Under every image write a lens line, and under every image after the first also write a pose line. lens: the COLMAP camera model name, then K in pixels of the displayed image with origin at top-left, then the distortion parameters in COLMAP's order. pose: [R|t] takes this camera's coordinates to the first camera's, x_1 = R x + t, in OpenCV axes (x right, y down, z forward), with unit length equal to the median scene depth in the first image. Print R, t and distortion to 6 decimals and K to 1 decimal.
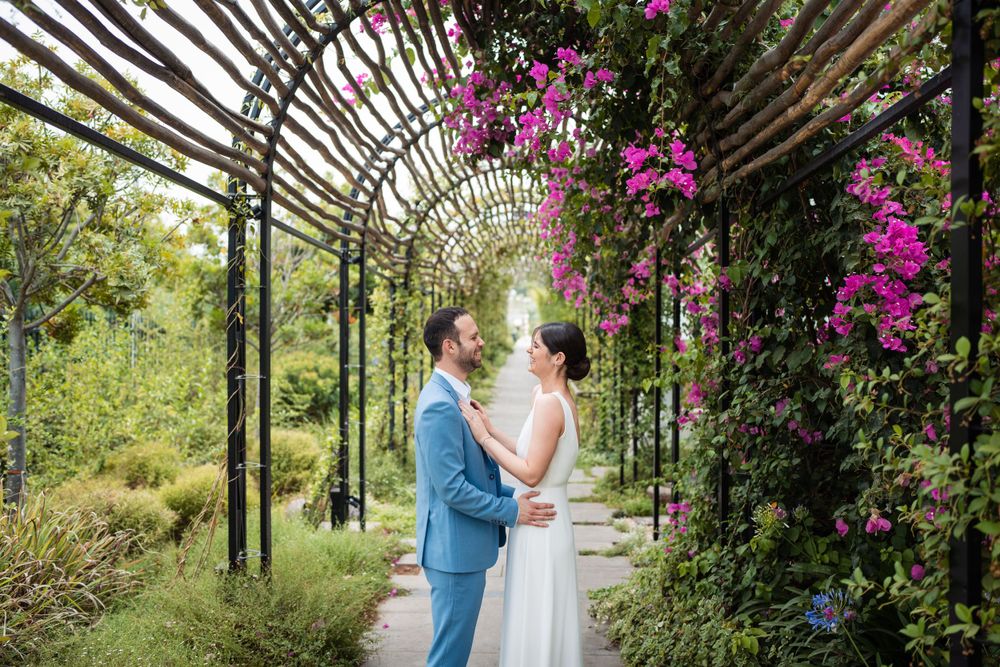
lens RADIAL K [[1035.5, 0, 502.4], [0, 1035.5, 313.6], [0, 0, 1]] dist [-0.006367, 0.005875]
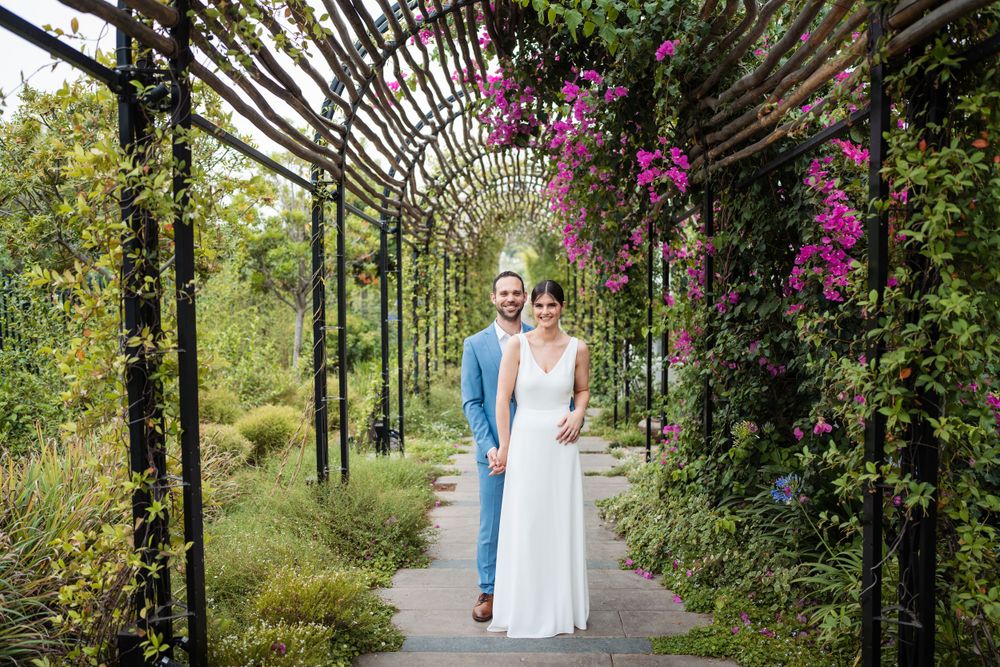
lens RADIAL K [[983.6, 0, 500.0], [0, 983.6, 333.5], [0, 0, 1]] dist [0.010332, 0.039607]
pose [[0.999888, -0.010129, 0.011032, -0.051697], [0.009439, 0.998100, 0.060892, -0.002810], [-0.011628, -0.060781, 0.998083, -0.188394]]
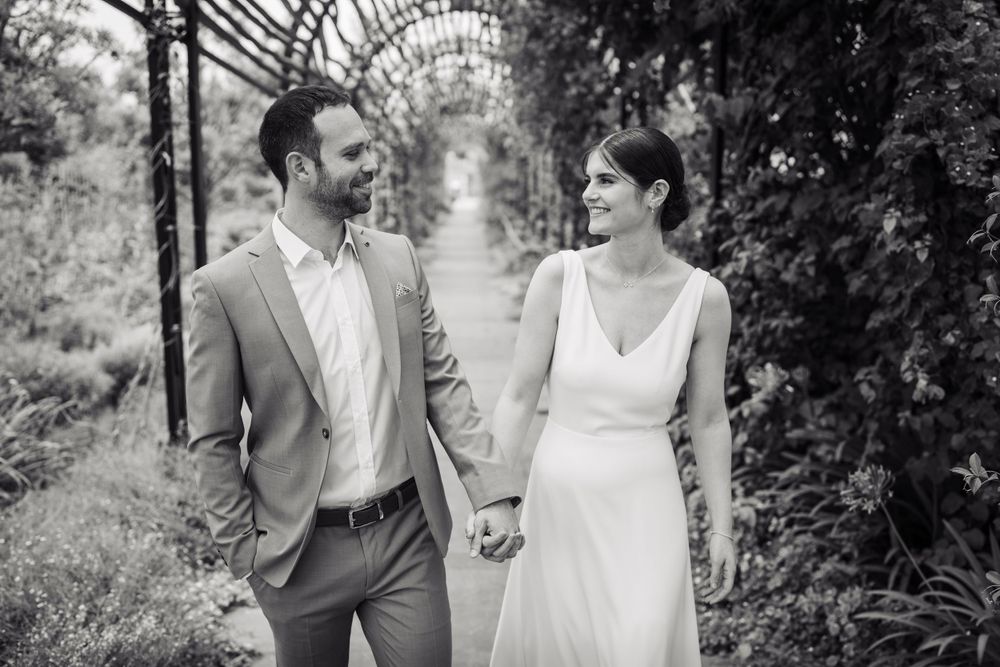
lens RADIAL K [[983.6, 0, 500.0], [0, 983.6, 333.5], [0, 0, 1]] dist [0.010332, 0.039607]
pose [[0.998092, -0.007850, 0.061241, -0.026540], [-0.001796, 0.987773, 0.155889, 0.018877], [-0.061715, -0.155702, 0.985874, 0.143482]]
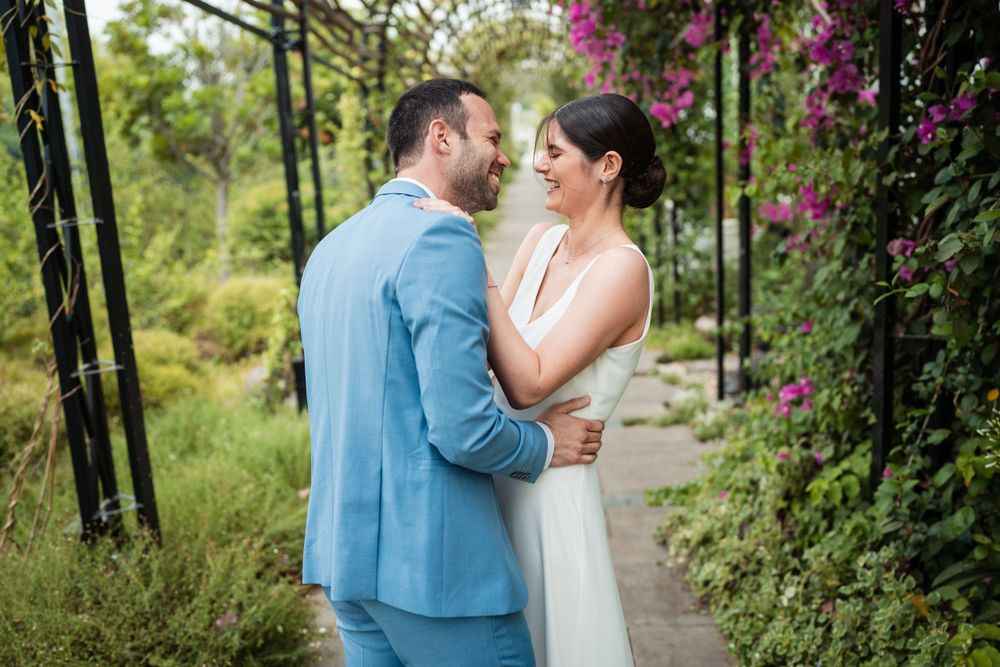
lens RADIAL K [[1006.2, 0, 503.1], [0, 1006.2, 318.3], [0, 0, 1]] dist [0.002275, 0.006060]
pose [[0.998231, -0.057502, -0.015123, 0.002907], [0.059293, 0.981664, 0.181162, 0.025072], [0.004429, -0.181738, 0.983337, 0.423901]]
